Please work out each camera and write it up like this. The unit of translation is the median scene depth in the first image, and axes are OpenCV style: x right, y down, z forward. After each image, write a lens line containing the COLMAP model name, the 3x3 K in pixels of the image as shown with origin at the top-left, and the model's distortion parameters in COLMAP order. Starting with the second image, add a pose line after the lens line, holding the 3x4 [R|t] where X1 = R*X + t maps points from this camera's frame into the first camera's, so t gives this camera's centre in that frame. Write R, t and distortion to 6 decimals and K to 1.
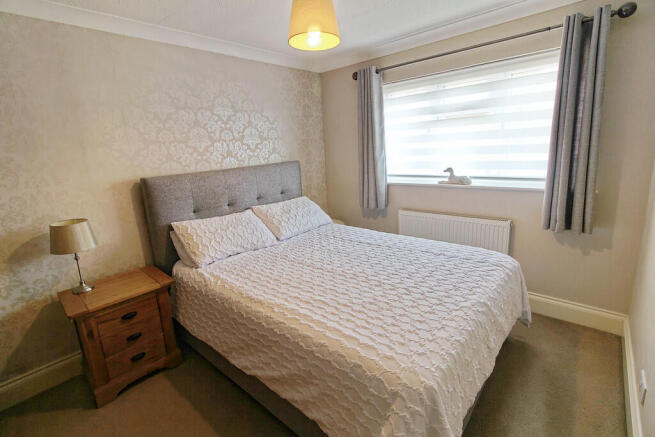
lens RADIAL K [[303.4, 0, 324.7], [0, 303.4, 210.0], [0, 0, 1]] dist [0.002143, 0.000189]
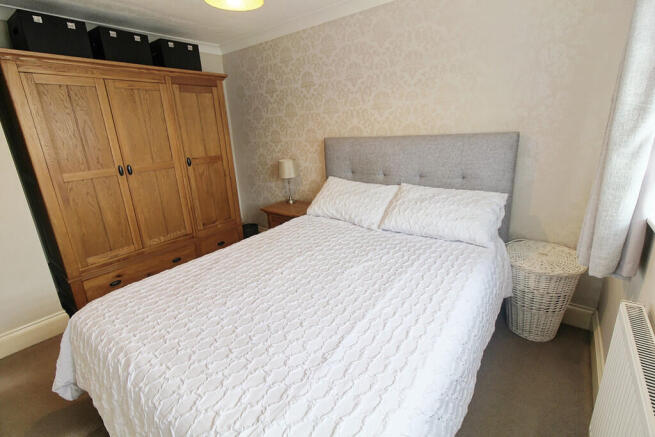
lens RADIAL K [[303.4, 0, 324.7], [0, 303.4, 210.0], [0, 0, 1]] dist [0.002143, 0.000189]
pose [[0.082366, 0.333743, -0.939059, 0.602860], [-0.149247, 0.935765, 0.319482, -0.189361], [0.985364, 0.113837, 0.126885, 0.705340]]
